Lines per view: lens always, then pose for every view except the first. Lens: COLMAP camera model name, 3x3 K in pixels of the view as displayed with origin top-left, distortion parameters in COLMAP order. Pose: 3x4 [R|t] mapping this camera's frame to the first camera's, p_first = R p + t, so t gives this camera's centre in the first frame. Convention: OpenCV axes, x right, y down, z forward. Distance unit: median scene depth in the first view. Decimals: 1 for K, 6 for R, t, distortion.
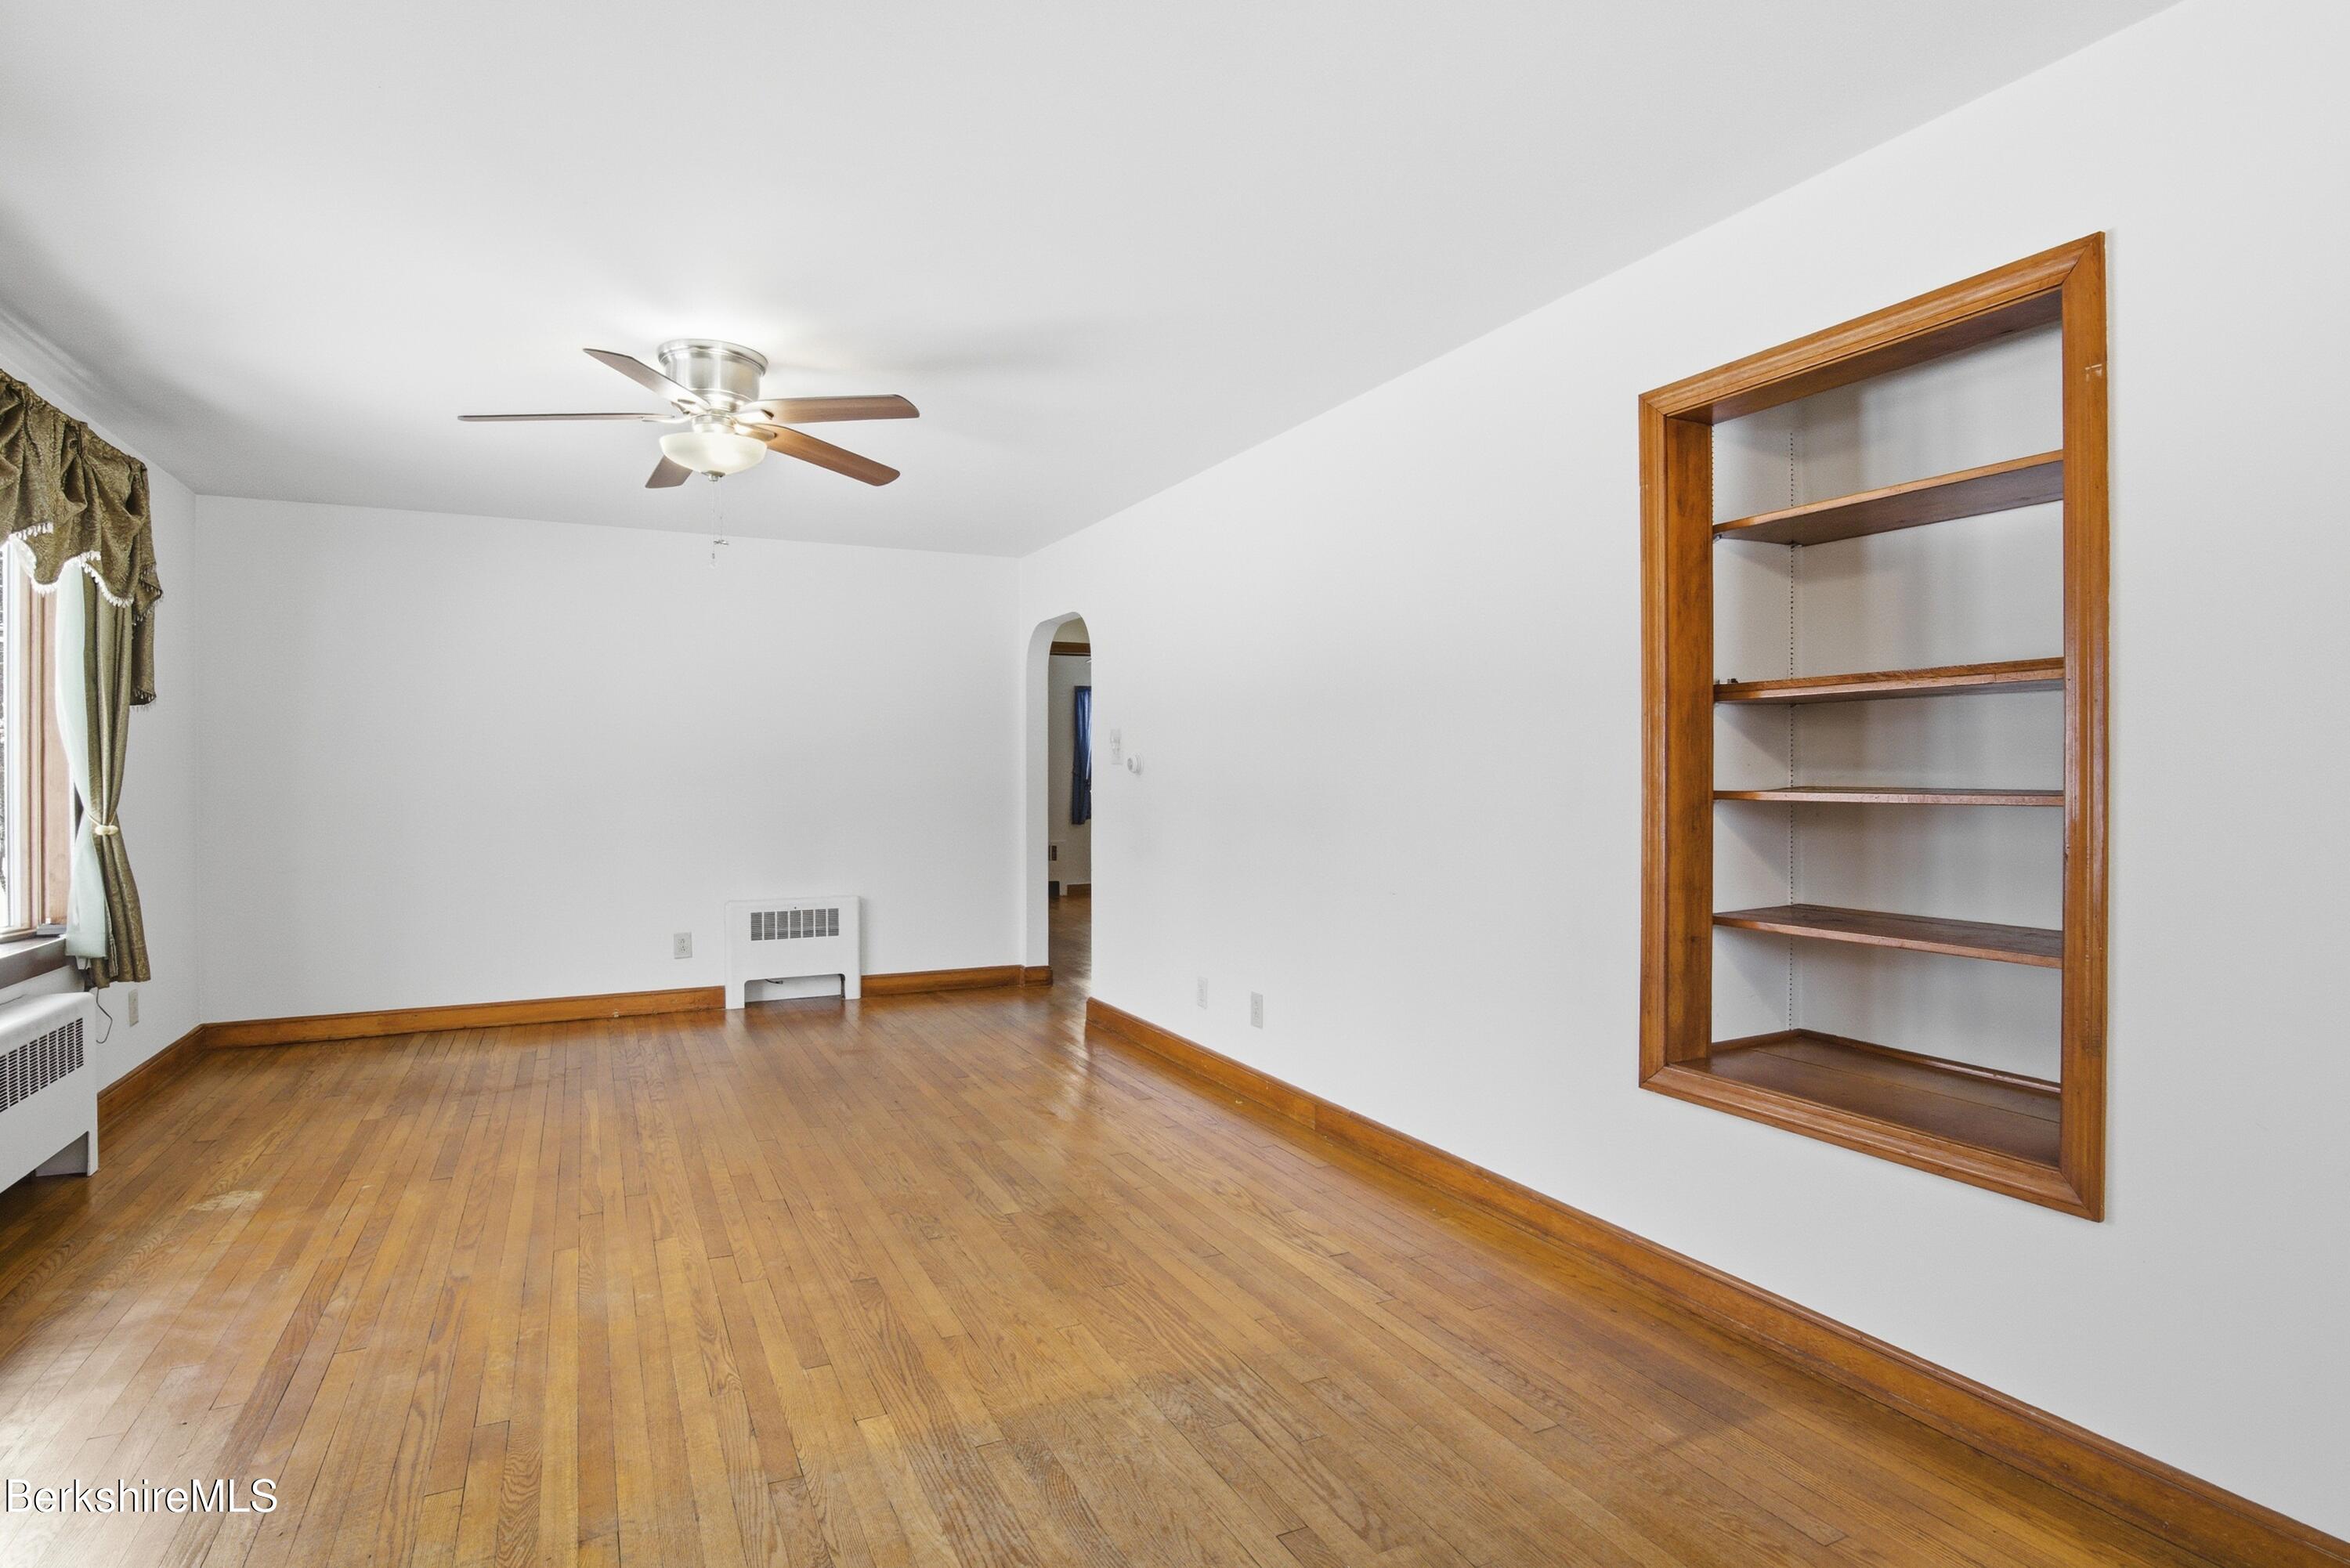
lens RADIAL K [[1177.6, 0, 1169.8], [0, 1177.6, 767.0], [0, 0, 1]] dist [-0.024613, -0.000972]
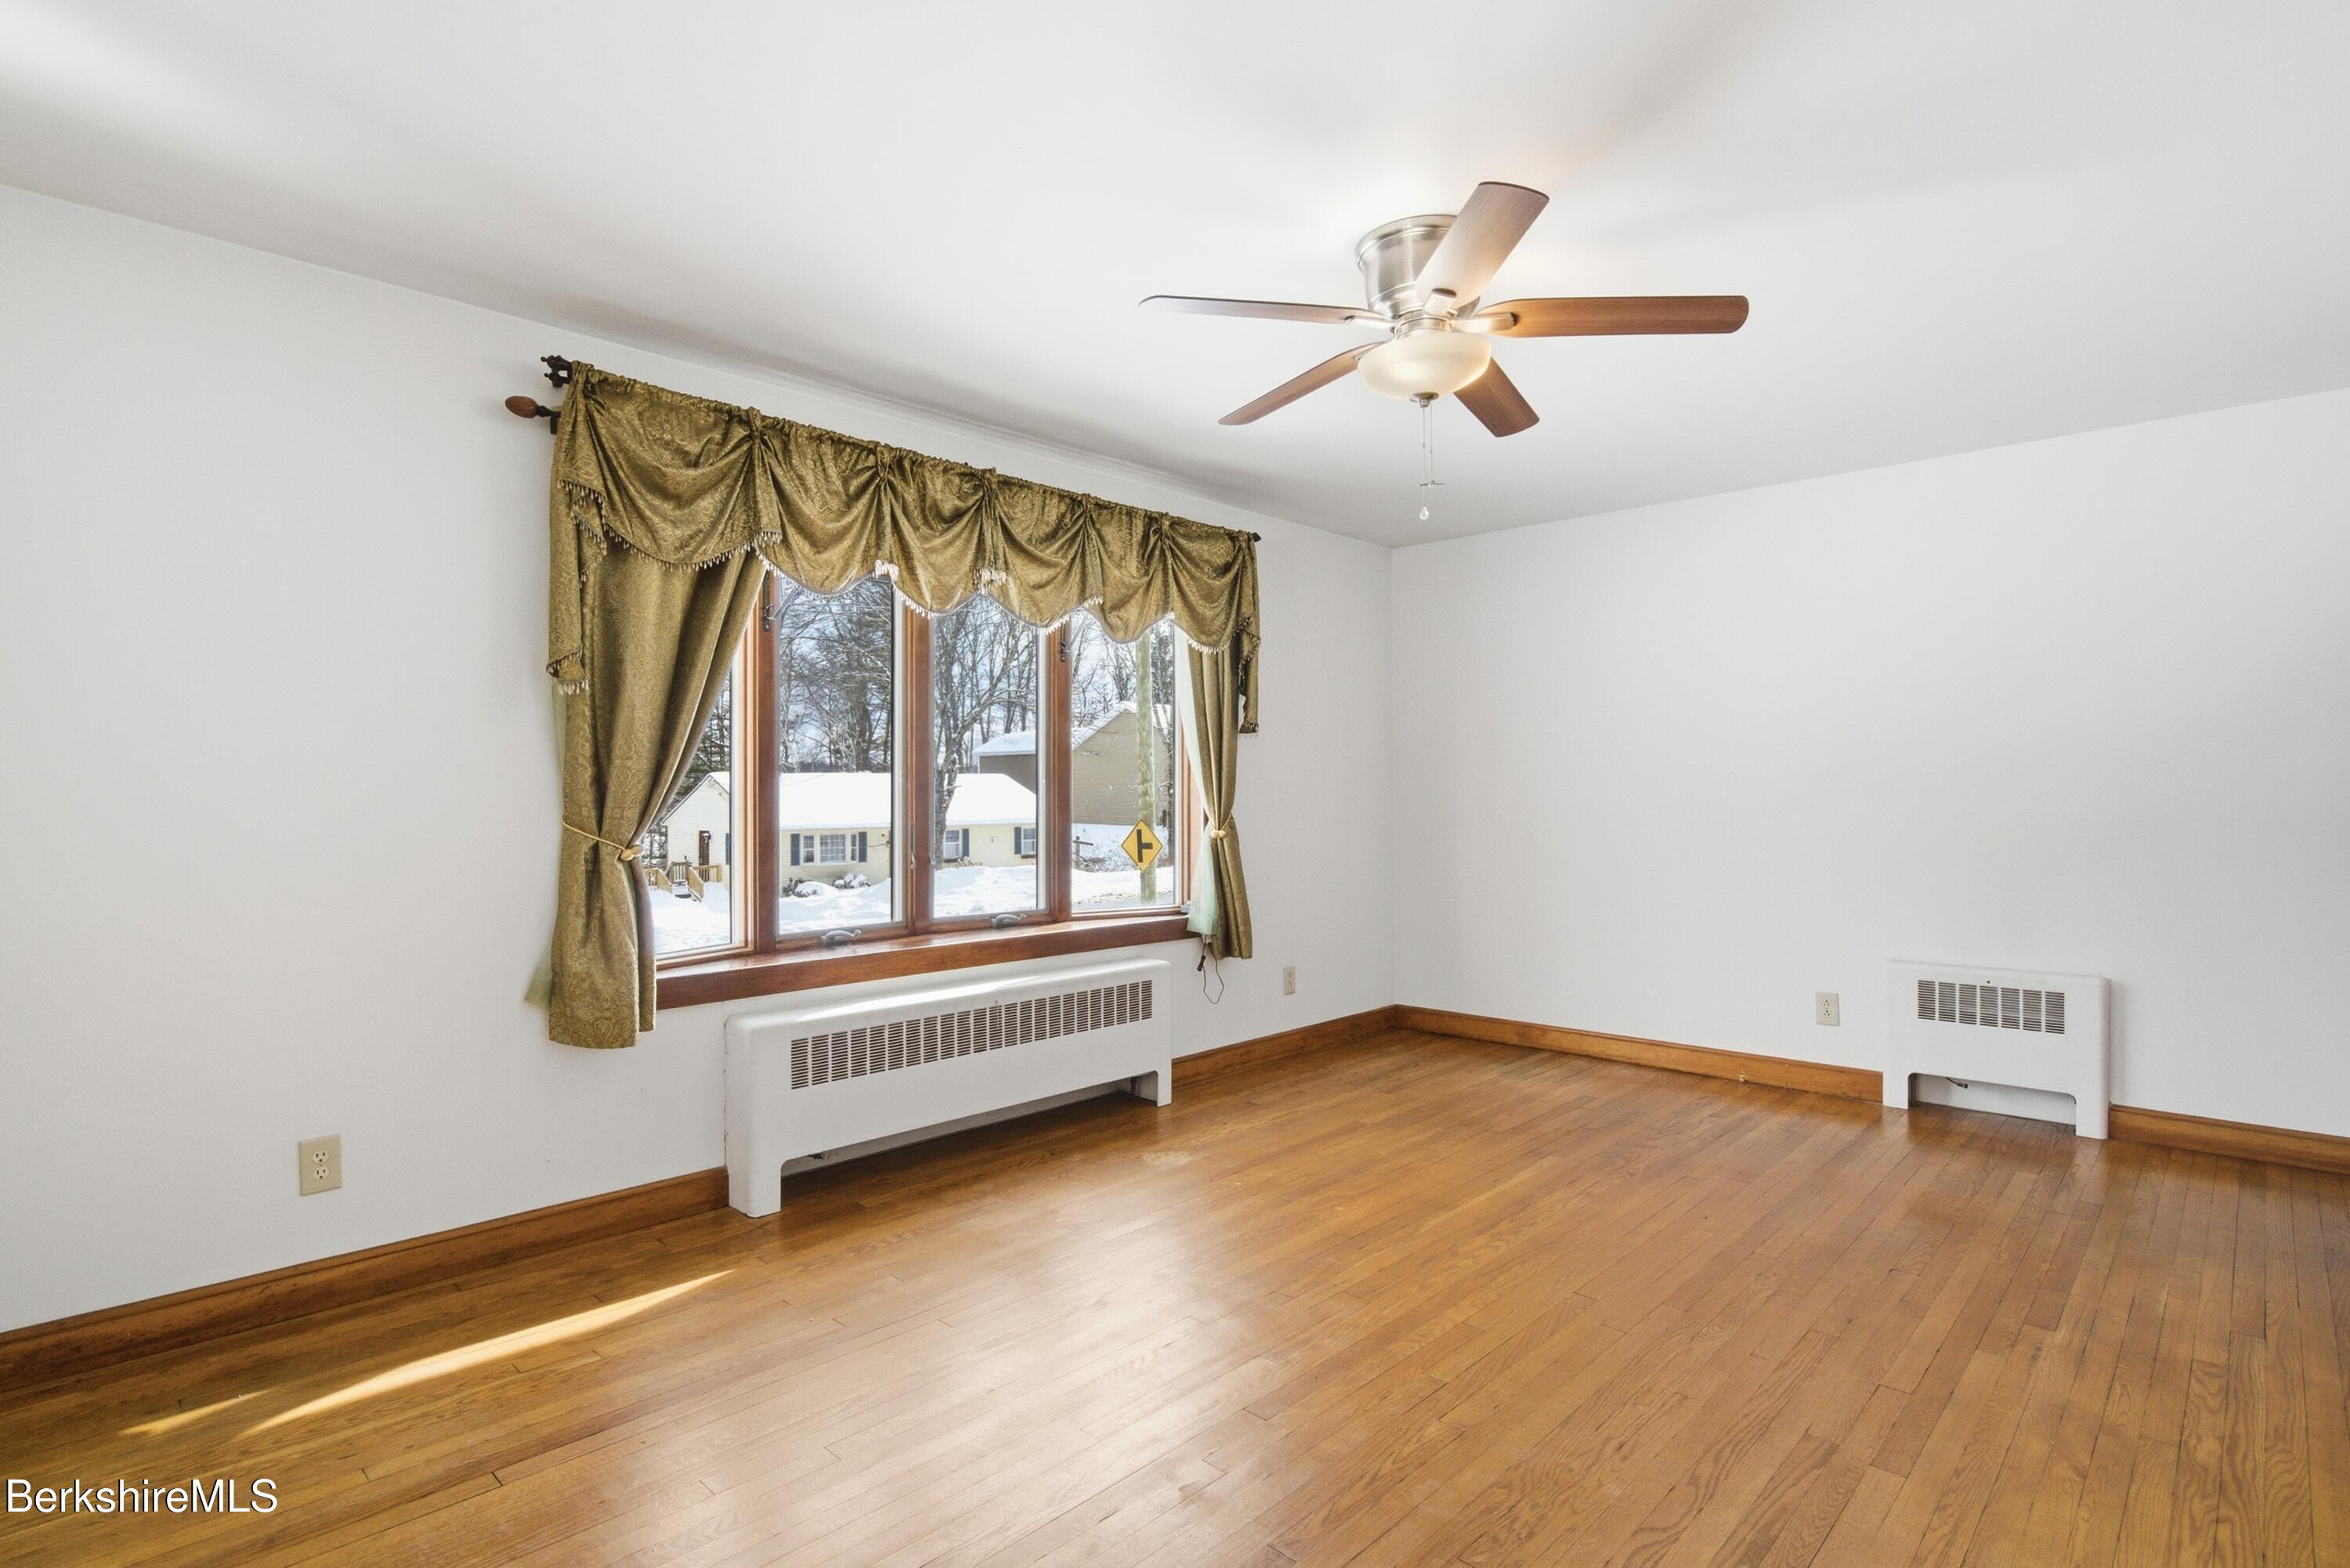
lens RADIAL K [[1154.4, 0, 1170.0], [0, 1154.4, 775.2], [0, 0, 1]] dist [-0.033476, 0.000207]
pose [[0.333410, -0.013213, -0.942689, 0.220797], [0.007550, 0.999907, -0.011345, 0.004875], [0.942752, -0.003334, 0.333479, 0.494027]]
